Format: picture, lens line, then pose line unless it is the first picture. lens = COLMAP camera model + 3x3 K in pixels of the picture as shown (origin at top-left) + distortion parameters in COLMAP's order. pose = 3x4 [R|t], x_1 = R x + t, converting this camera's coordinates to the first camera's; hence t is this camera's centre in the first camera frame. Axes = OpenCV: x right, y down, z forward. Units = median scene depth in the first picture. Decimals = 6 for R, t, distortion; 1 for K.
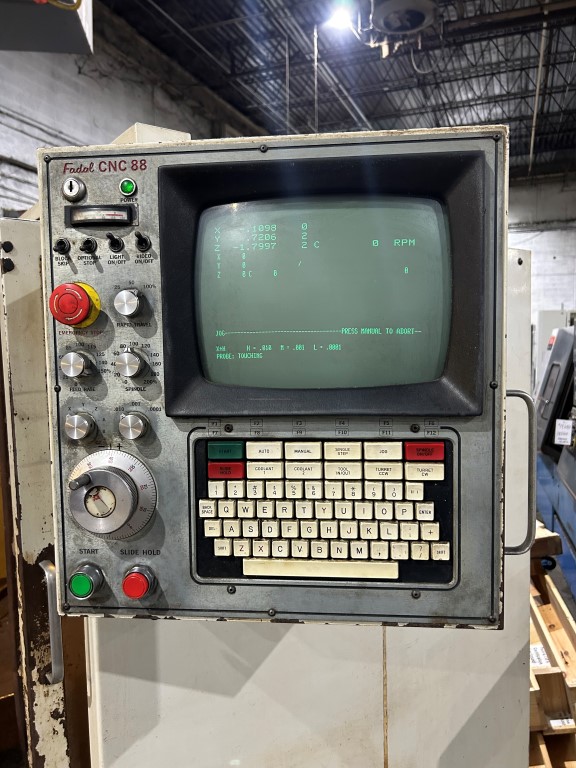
lens RADIAL K [[577.2, 0, 292.0], [0, 577.2, 382.8], [0, 0, 1]] dist [0.015688, -0.018075]
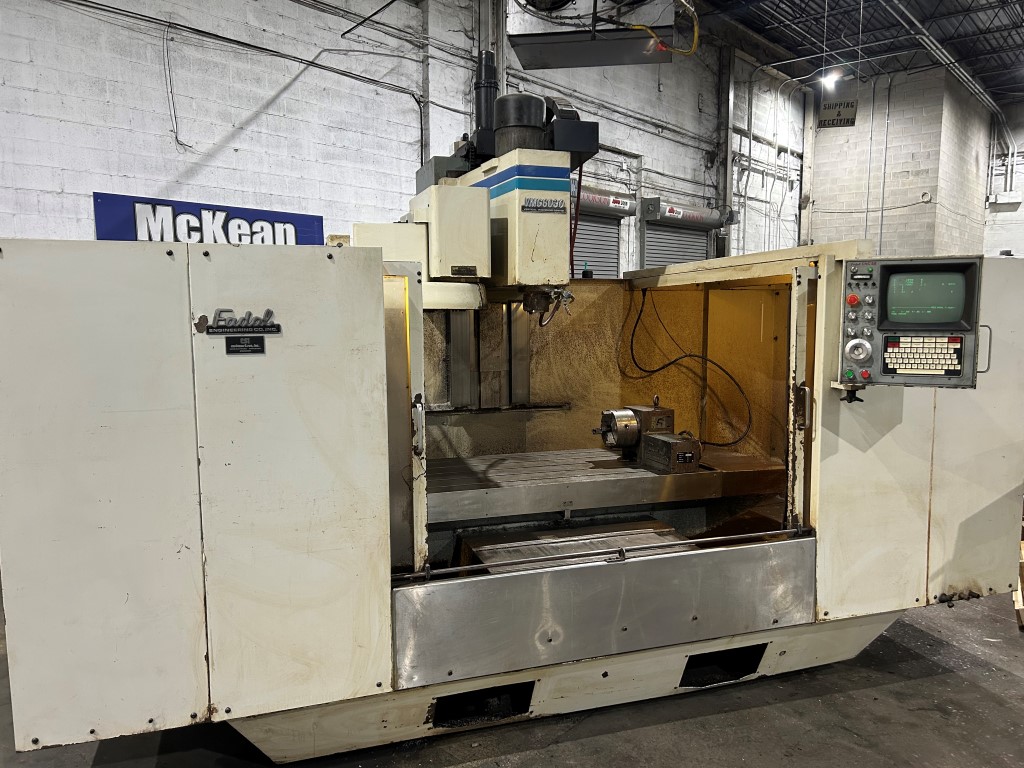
lens RADIAL K [[769.6, 0, 504.0], [0, 769.6, 391.4], [0, 0, 1]] dist [0.015688, -0.018075]
pose [[0.942632, 0.044488, -0.330856, -0.824117], [-0.029794, 0.998337, 0.049355, 0.282203], [0.332501, -0.036666, 0.942390, -4.546614]]
